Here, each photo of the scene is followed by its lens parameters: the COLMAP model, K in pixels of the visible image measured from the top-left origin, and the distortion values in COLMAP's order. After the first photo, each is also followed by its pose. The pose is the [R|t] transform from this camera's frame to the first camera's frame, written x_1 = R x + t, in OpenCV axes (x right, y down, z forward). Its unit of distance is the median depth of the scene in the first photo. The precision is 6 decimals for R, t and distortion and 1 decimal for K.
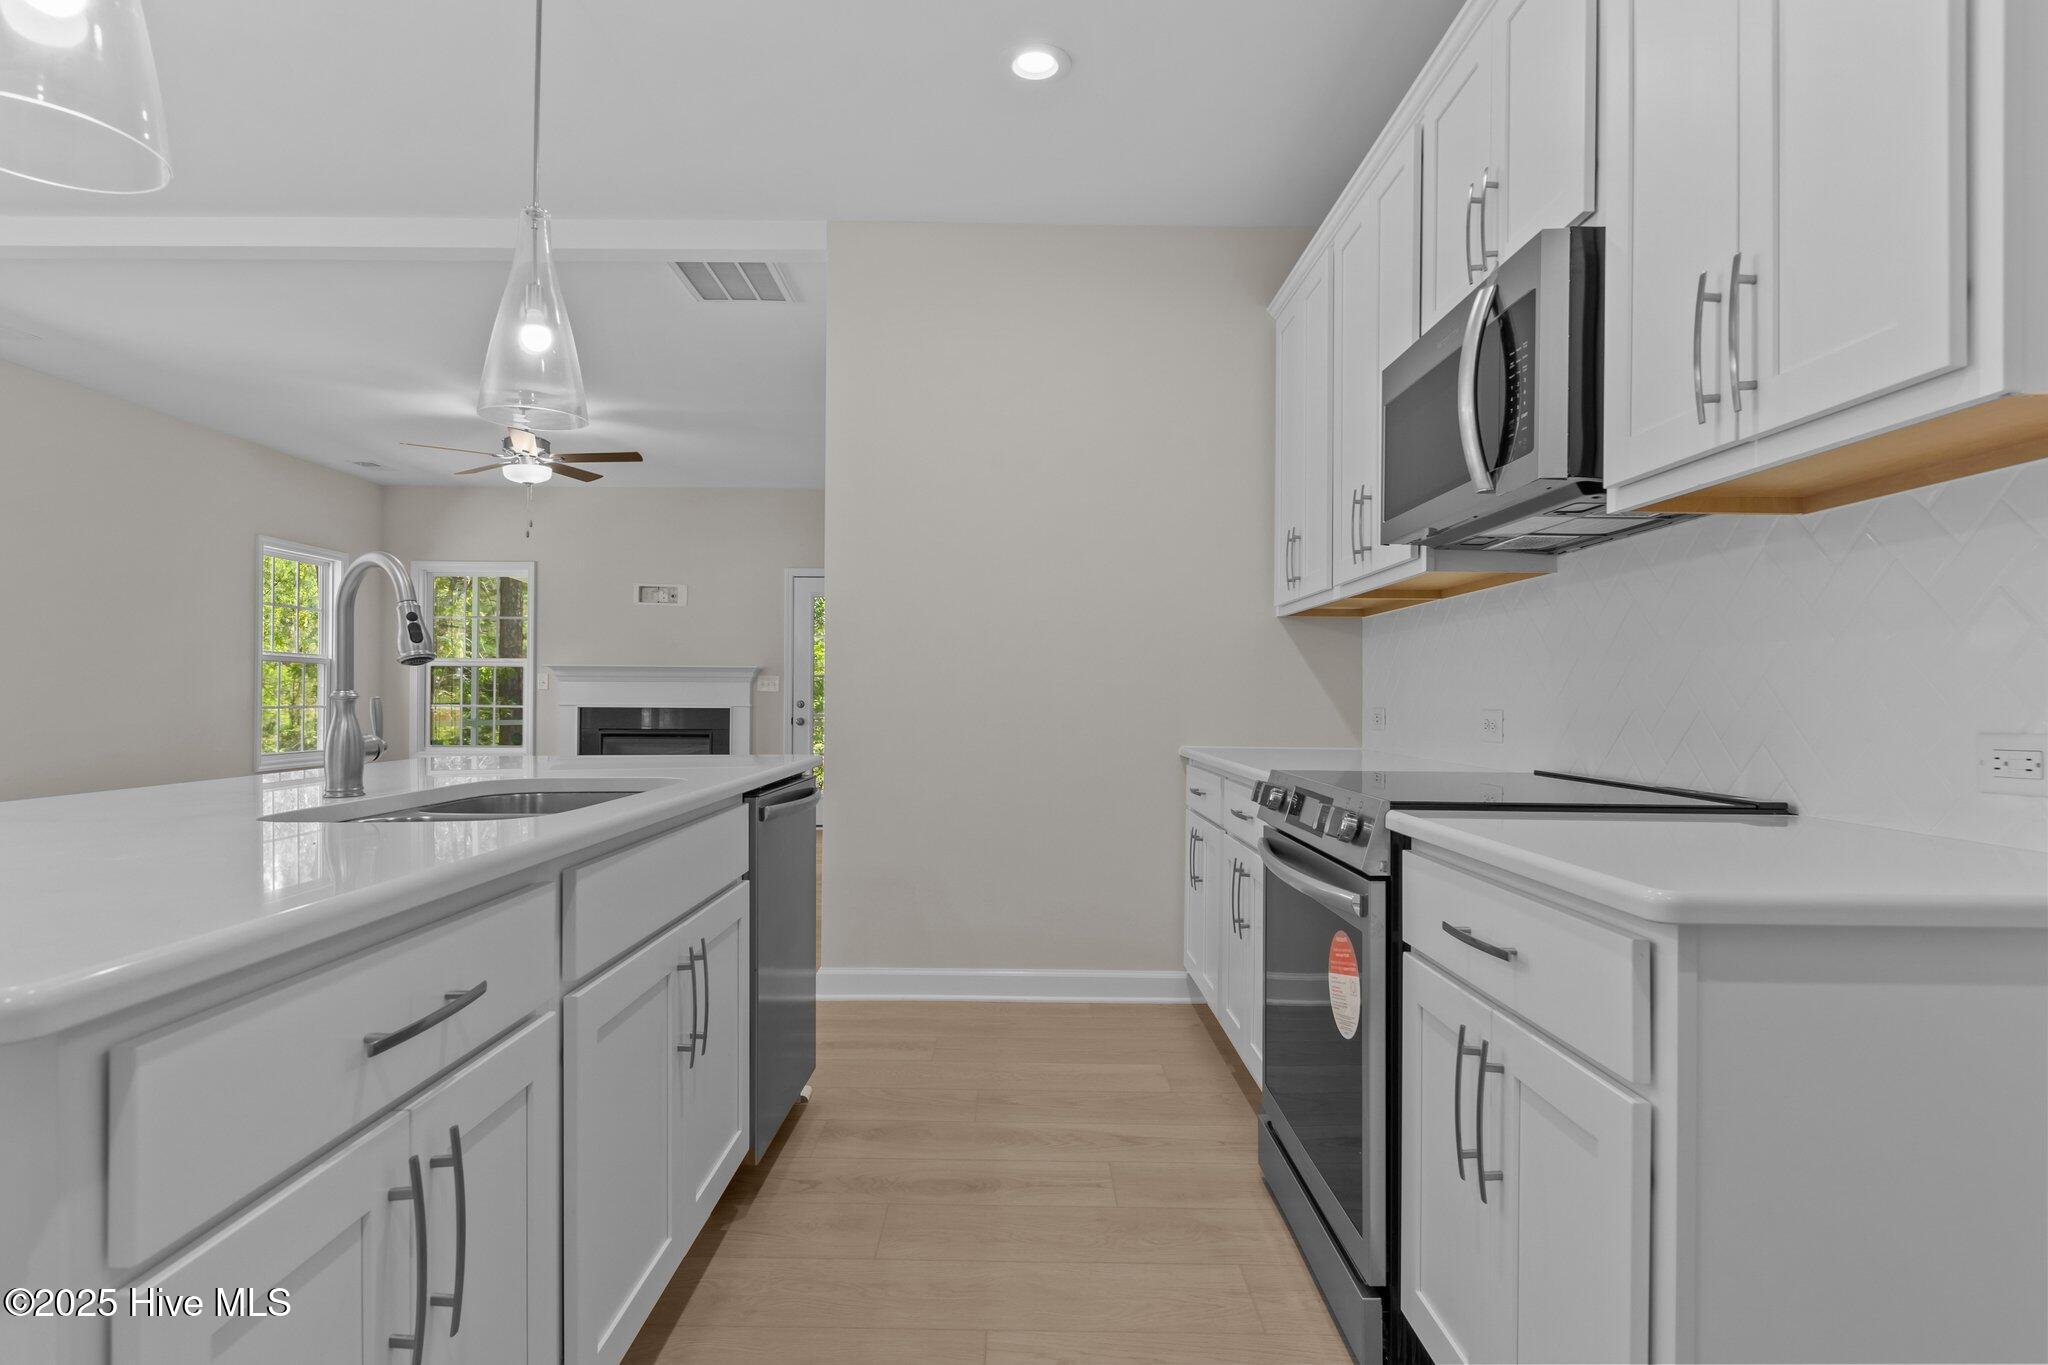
lens RADIAL K [[1095.5, 0, 1015.3], [0, 1095.5, 693.3], [0, 0, 1]] dist [0.013378, -0.000974]
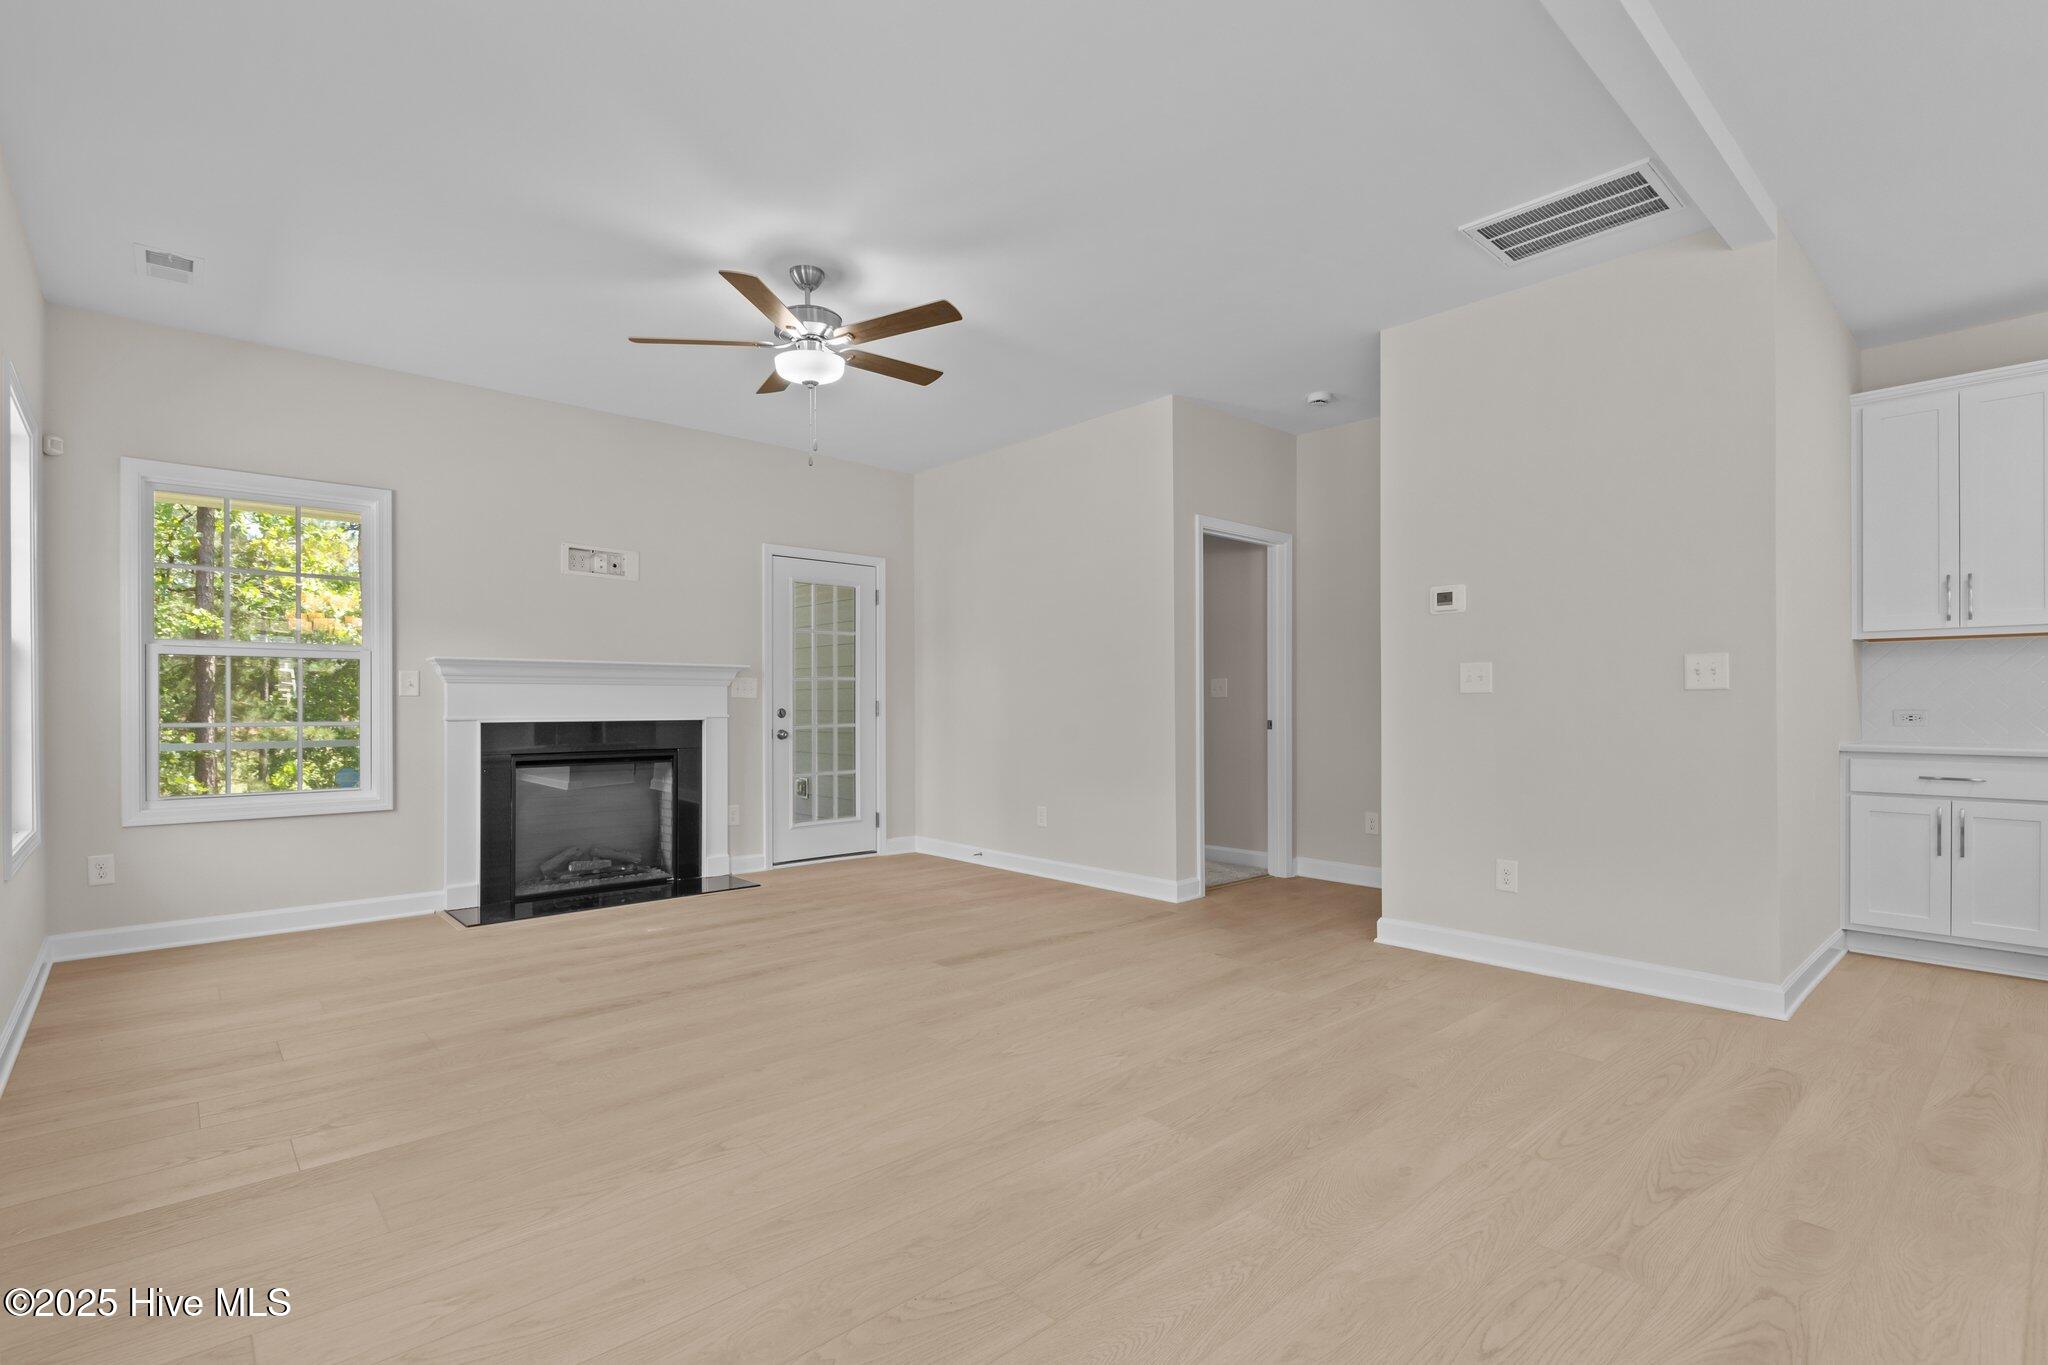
lens RADIAL K [[954.1, 0, 1018.7], [0, 954.1, 700.6], [0, 0, 1]] dist [0.002351, -0.001057]
pose [[0.741273, -0.005895, 0.671177, -1.247323], [0.001955, 0.999976, 0.006623, -0.007916], [-0.671200, -0.003598, 0.741267, 0.831358]]
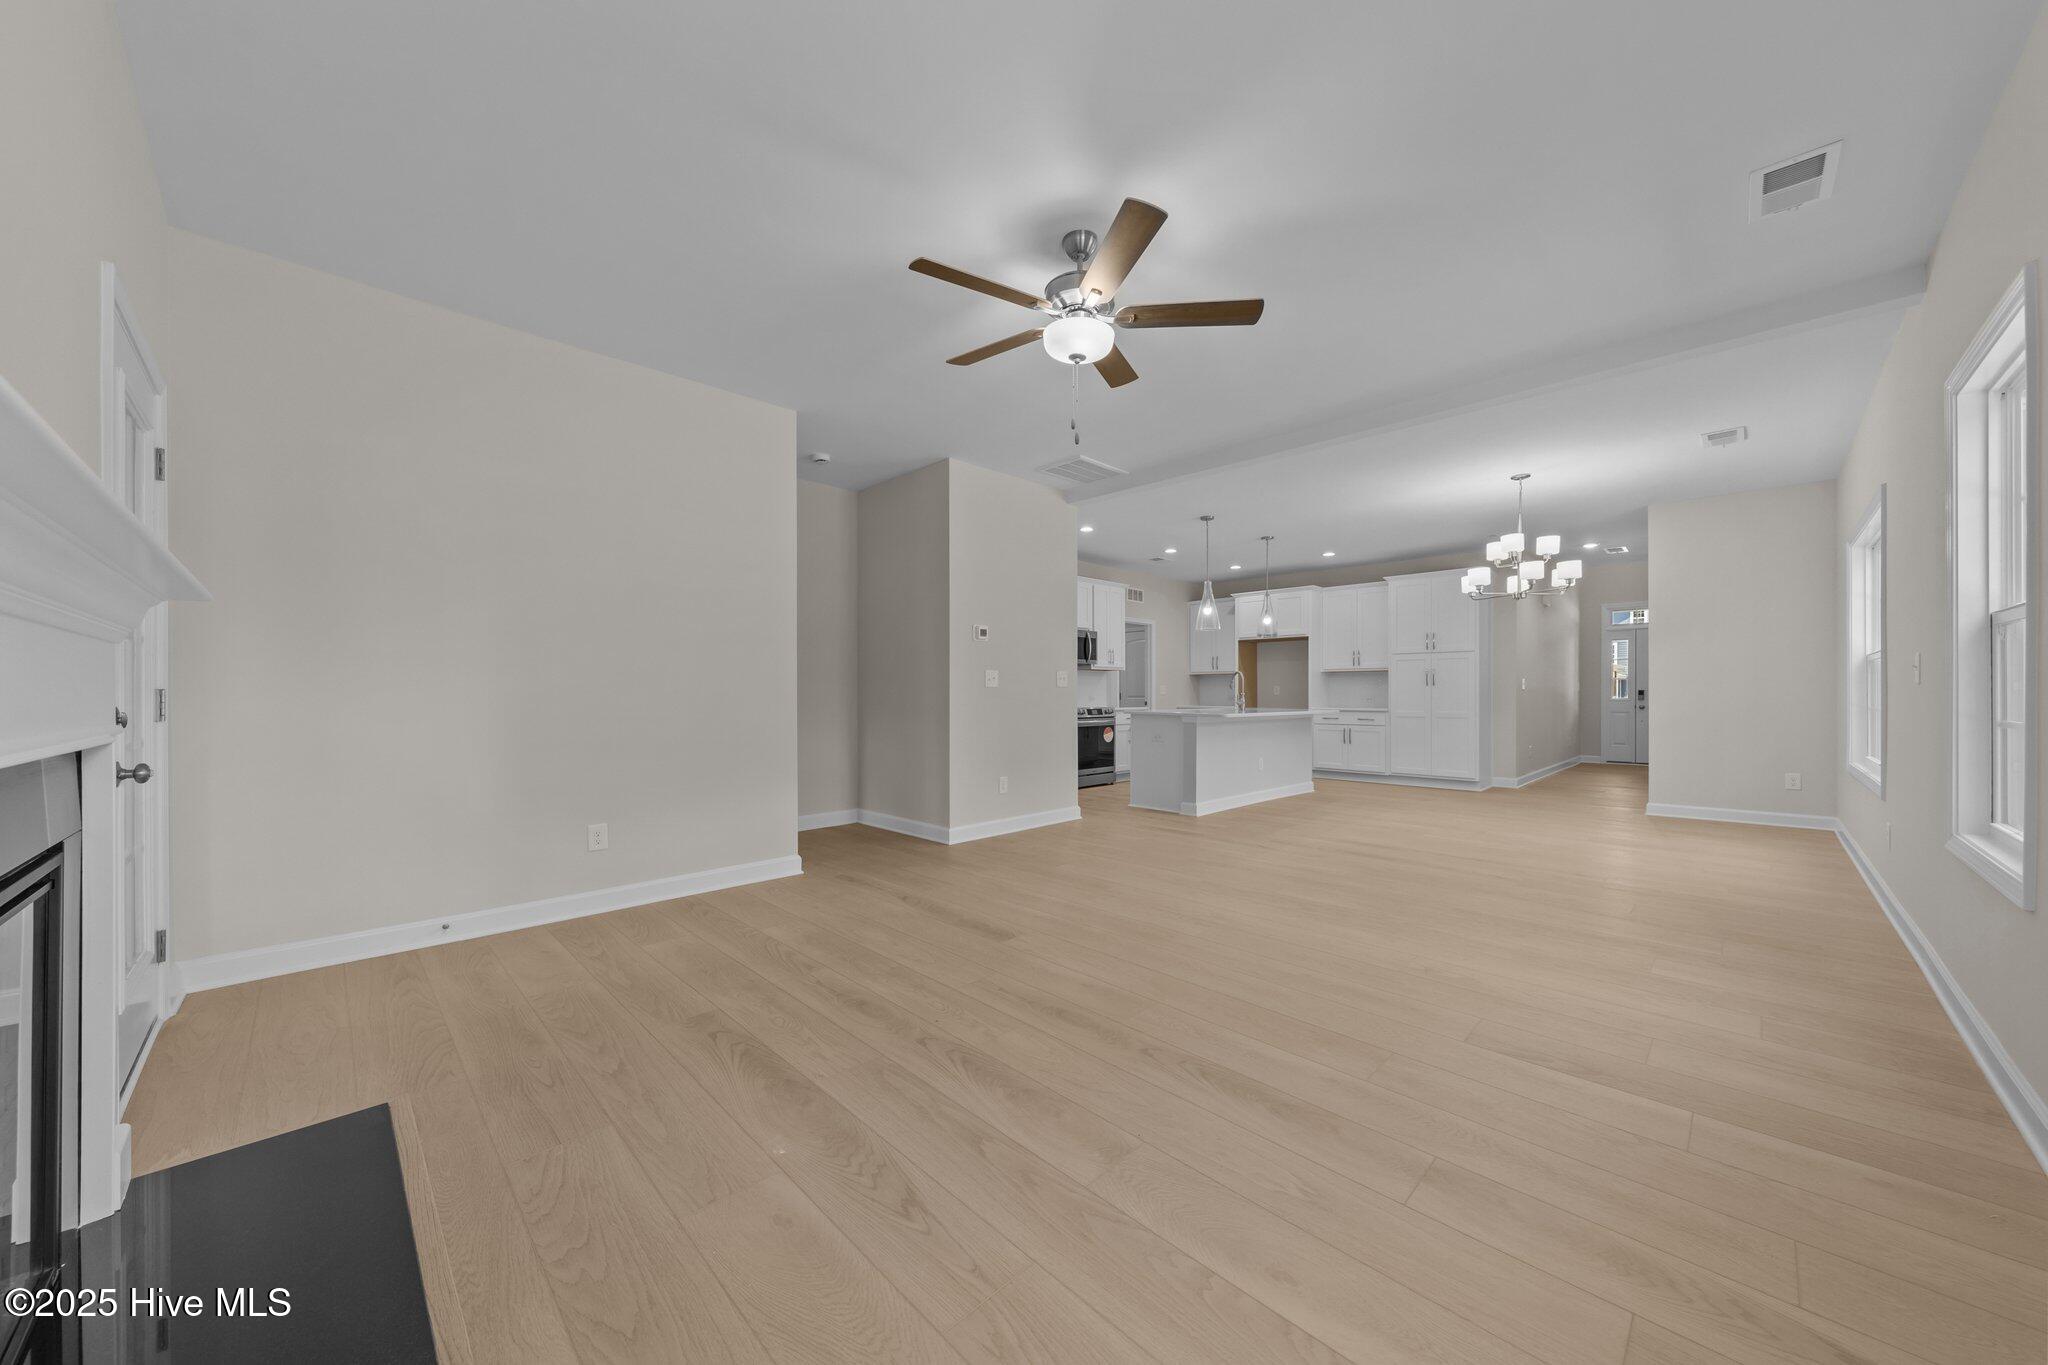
lens RADIAL K [[711.3, 0, 1009.7], [0, 711.3, 687.6], [0, 0, 1]] dist [0.005568, -0.001643]
pose [[-0.697832, 0.000334, 0.716262, -1.207322], [-0.005943, 0.999963, -0.006257, -0.000013], [-0.716237, -0.008623, -0.697804, 2.225294]]
